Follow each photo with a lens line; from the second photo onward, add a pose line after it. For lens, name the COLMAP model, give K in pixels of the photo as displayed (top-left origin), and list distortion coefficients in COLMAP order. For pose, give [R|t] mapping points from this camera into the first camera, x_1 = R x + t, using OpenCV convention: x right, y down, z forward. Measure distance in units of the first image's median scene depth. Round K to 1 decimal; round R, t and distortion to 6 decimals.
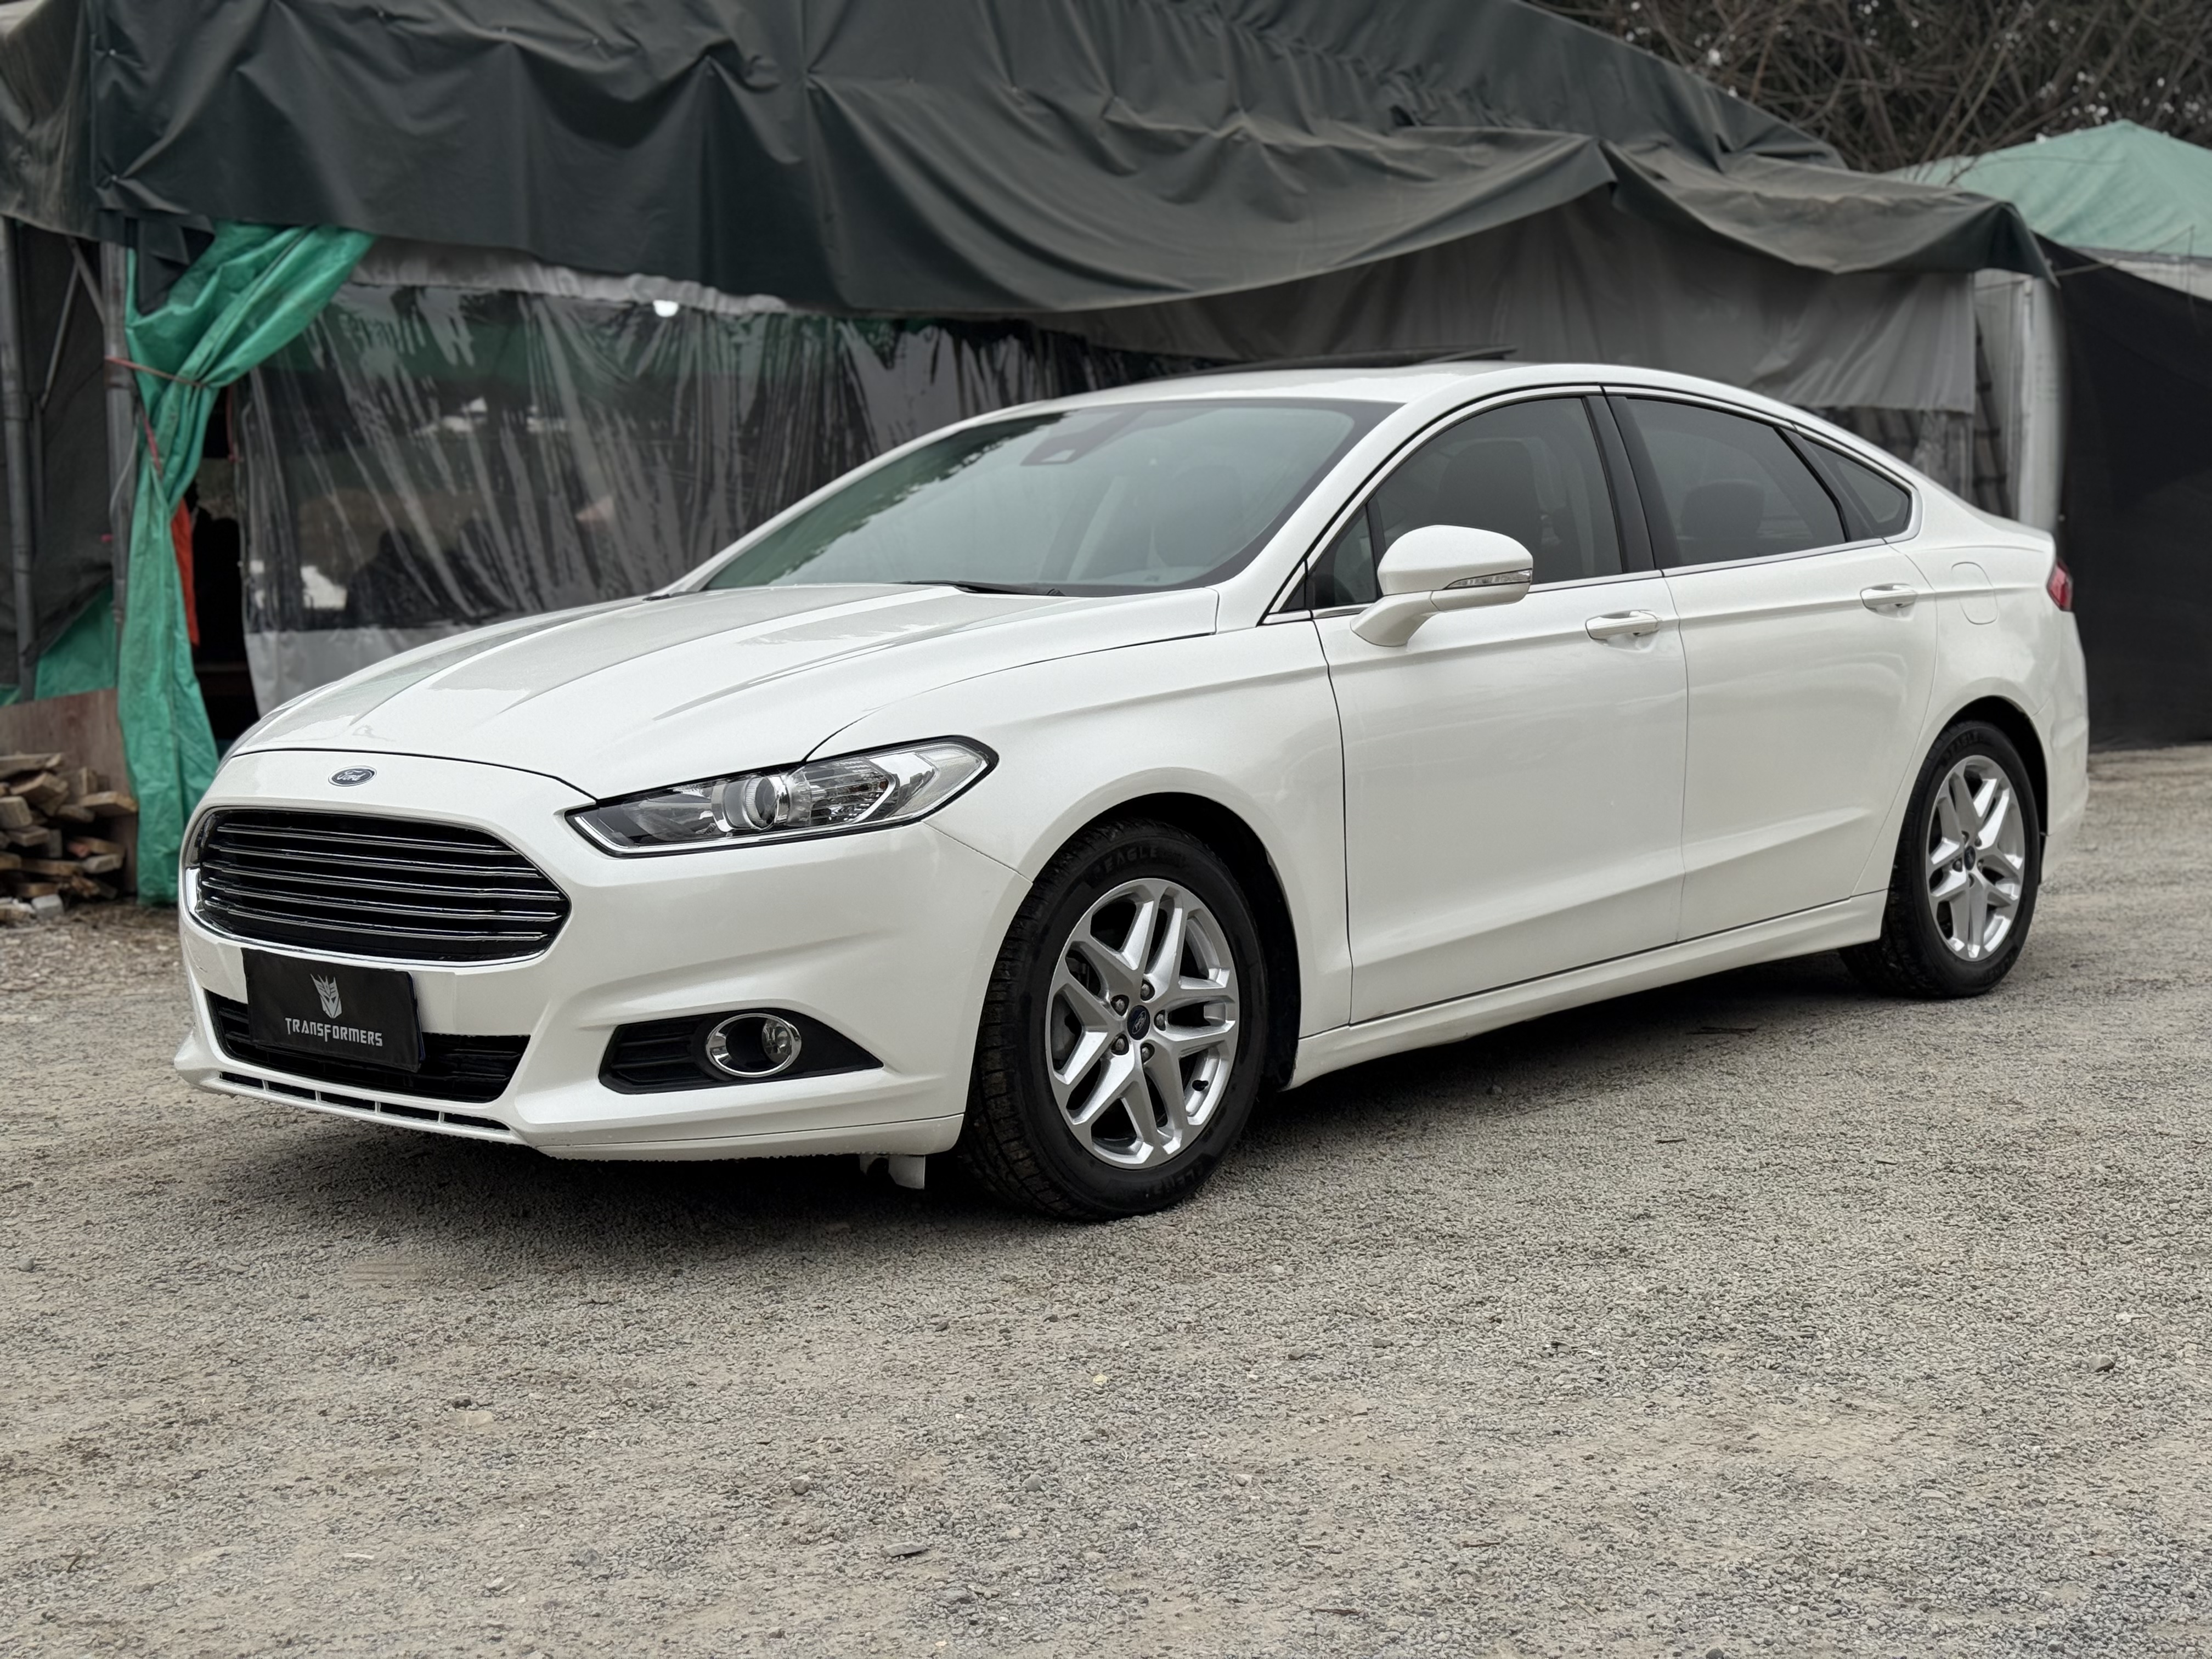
lens RADIAL K [[3063.2, 0, 1105.4], [0, 3063.2, 836.7], [0, 0, 1]] dist [0.136044, 0.000000]
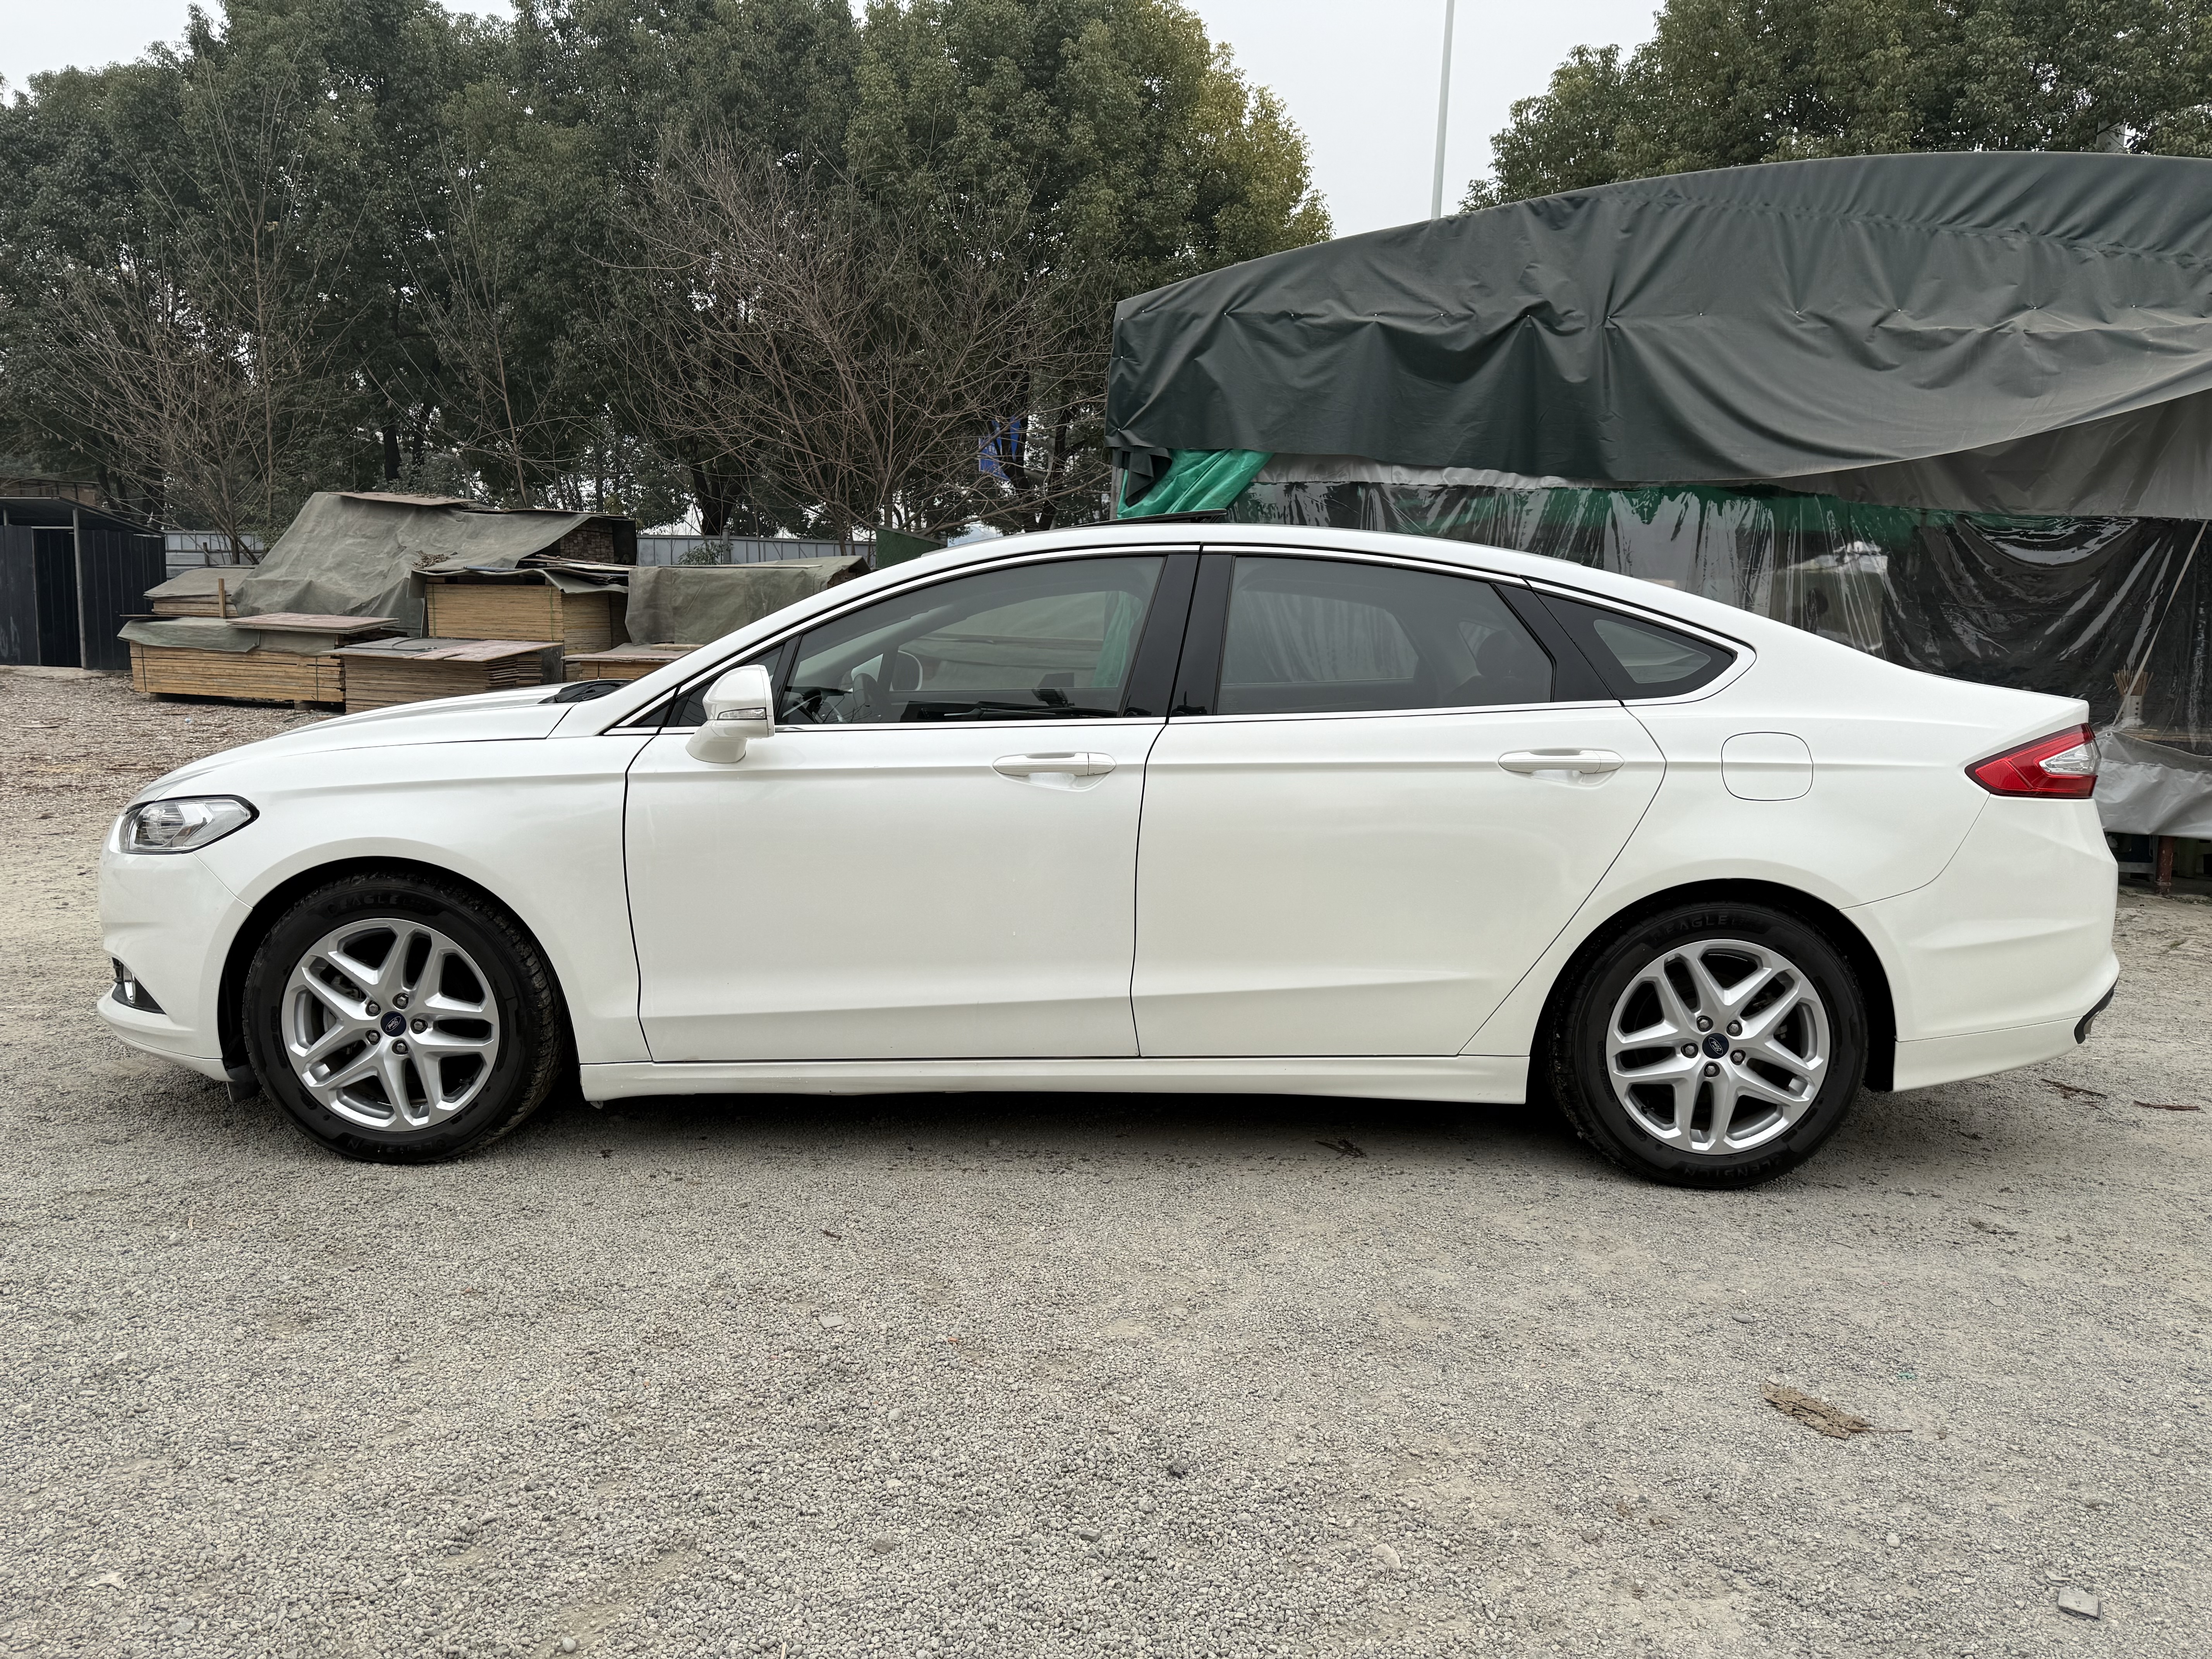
lens RADIAL K [[1570.5, 0, 1123.7], [0, 1570.5, 845.1], [0, 0, 1]] dist [0.014516, -0.019105]
pose [[0.656784, 0.137744, -0.741392, 0.351611], [-0.101557, 0.990375, 0.094036, -0.055621], [0.747209, 0.013532, 0.664451, 0.379150]]
